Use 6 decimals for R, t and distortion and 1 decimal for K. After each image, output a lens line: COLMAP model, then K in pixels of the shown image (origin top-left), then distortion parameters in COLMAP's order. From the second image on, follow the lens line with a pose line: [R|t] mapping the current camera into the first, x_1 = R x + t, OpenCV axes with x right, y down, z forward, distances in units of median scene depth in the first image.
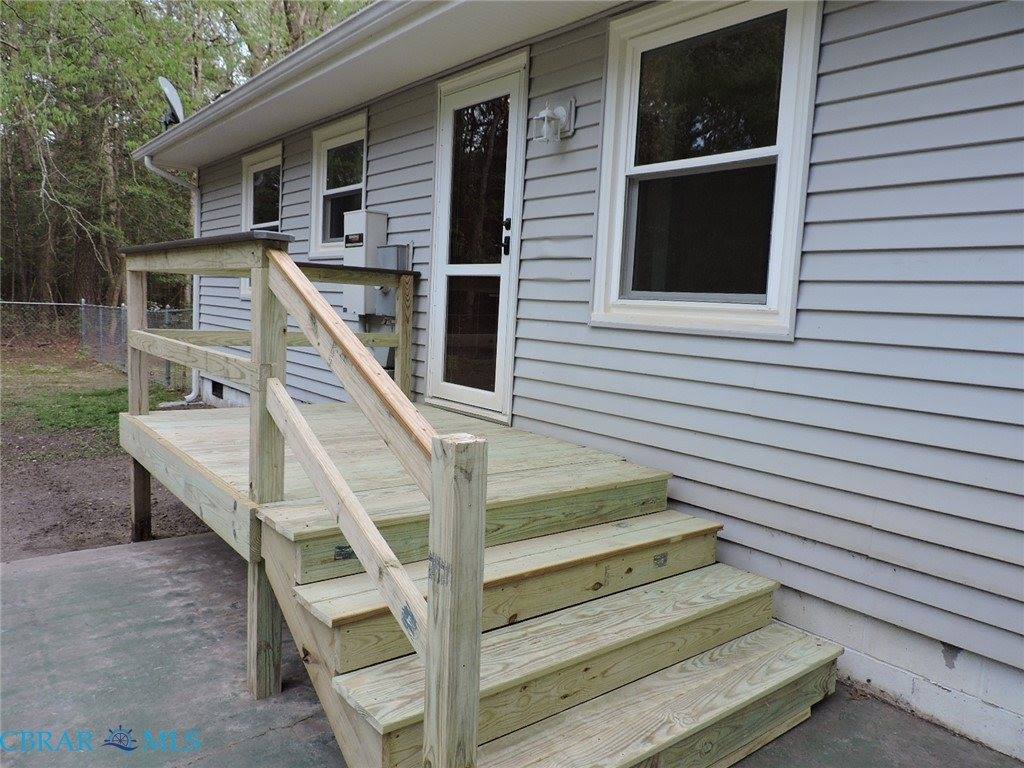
lens RADIAL K [[729.7, 0, 513.6], [0, 729.7, 383.2], [0, 0, 1]] dist [-0.021932, 0.003343]
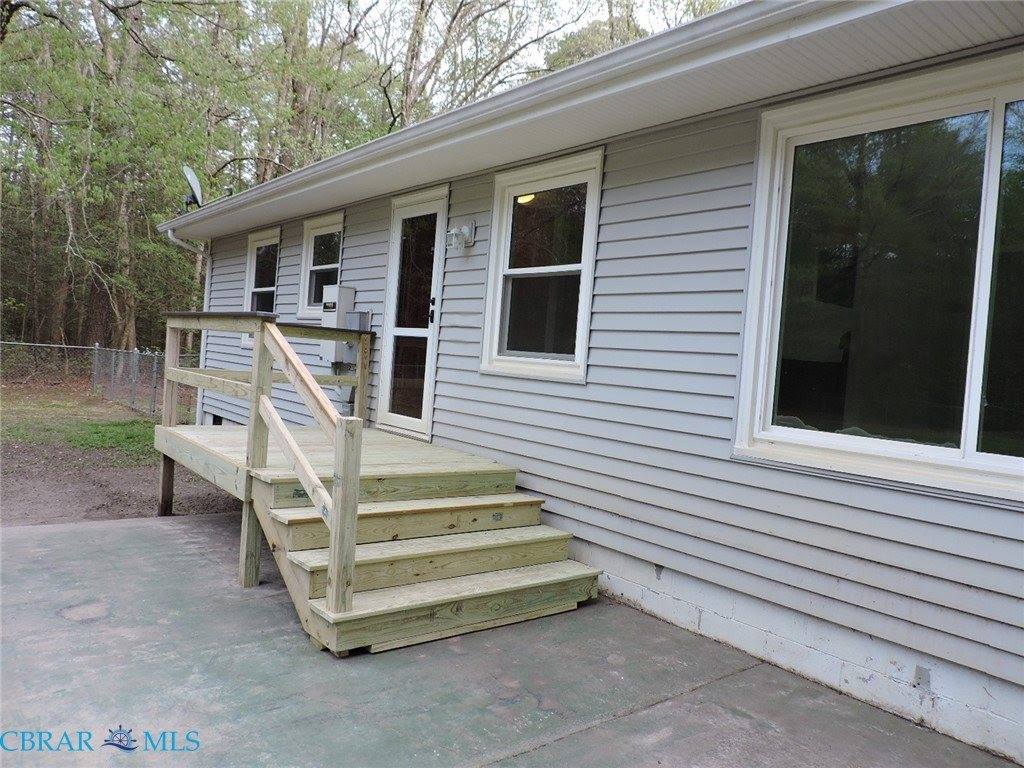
lens RADIAL K [[729.7, 0, 511.1], [0, 729.7, 383.3], [0, 0, 1]] dist [-0.021932, 0.003343]
pose [[0.999640, 0.026326, 0.005238, 0.167148], [-0.025865, 0.996899, -0.074318, 0.052260], [-0.007178, 0.074156, 0.997221, -0.493242]]
